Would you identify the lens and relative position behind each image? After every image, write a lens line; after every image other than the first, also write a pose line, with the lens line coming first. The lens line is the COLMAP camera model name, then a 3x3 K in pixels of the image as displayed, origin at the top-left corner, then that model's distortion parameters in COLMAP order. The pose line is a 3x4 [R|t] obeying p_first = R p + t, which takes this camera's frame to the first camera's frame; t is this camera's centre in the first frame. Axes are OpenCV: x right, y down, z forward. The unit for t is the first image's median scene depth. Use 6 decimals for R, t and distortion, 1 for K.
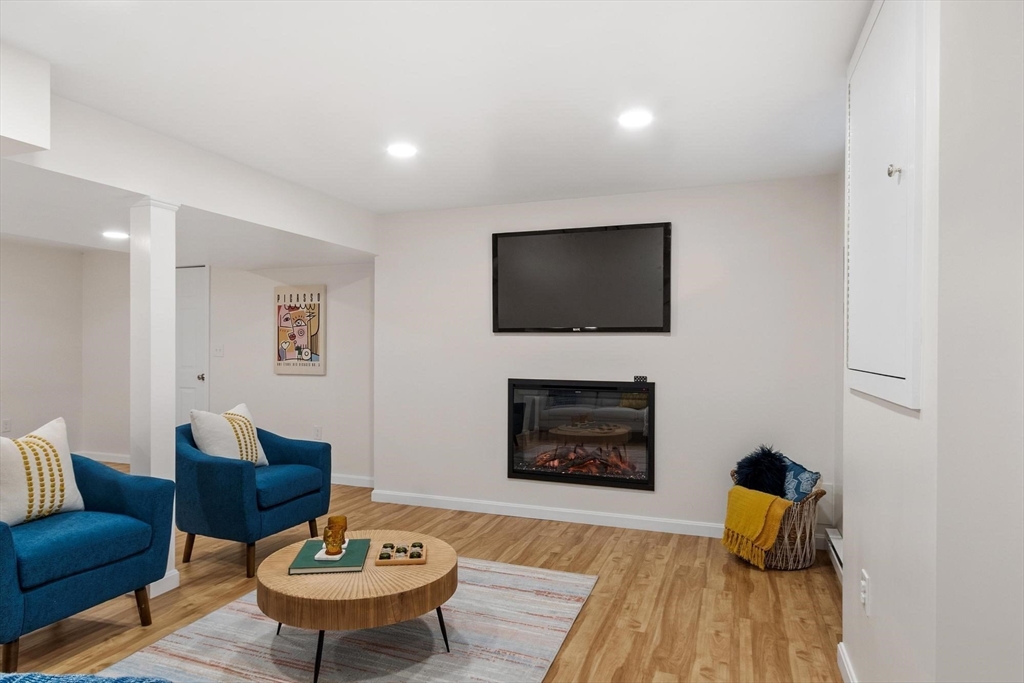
lens RADIAL K [[620.0, 0, 506.6], [0, 620.0, 342.9], [0, 0, 1]] dist [-0.020698, -0.000002]
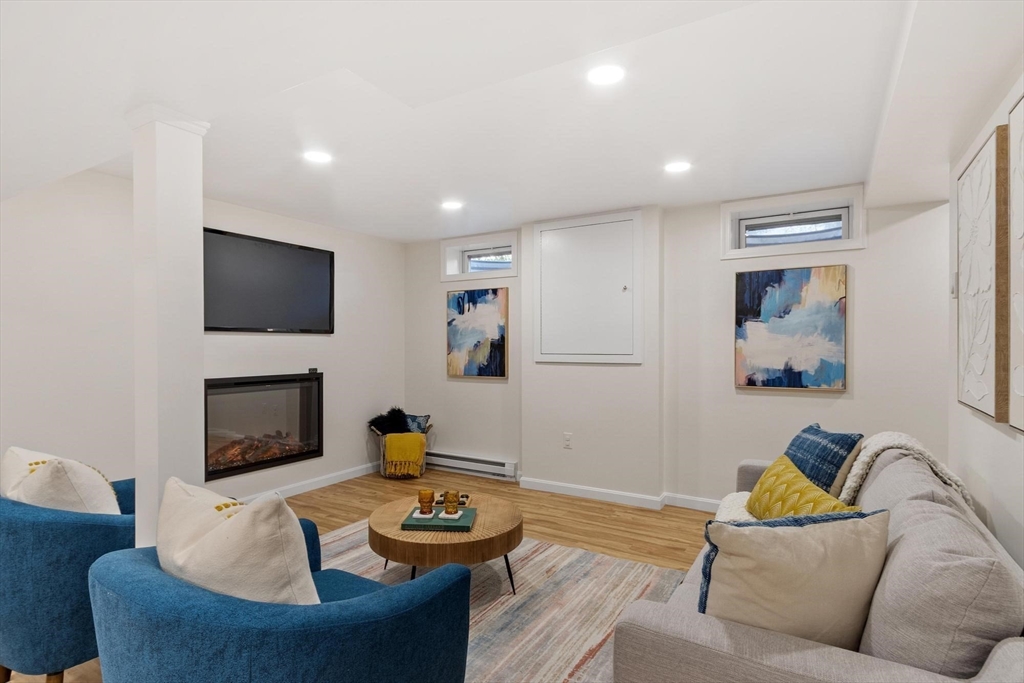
lens RADIAL K [[517.4, 0, 509.1], [0, 517.4, 342.7], [0, 0, 1]] dist [0.016307, 0.000149]
pose [[0.168315, -0.002536, 0.985730, -0.822833], [-0.001367, 0.999995, 0.002806, -0.001839], [-0.985732, -0.001819, 0.168311, 0.461647]]
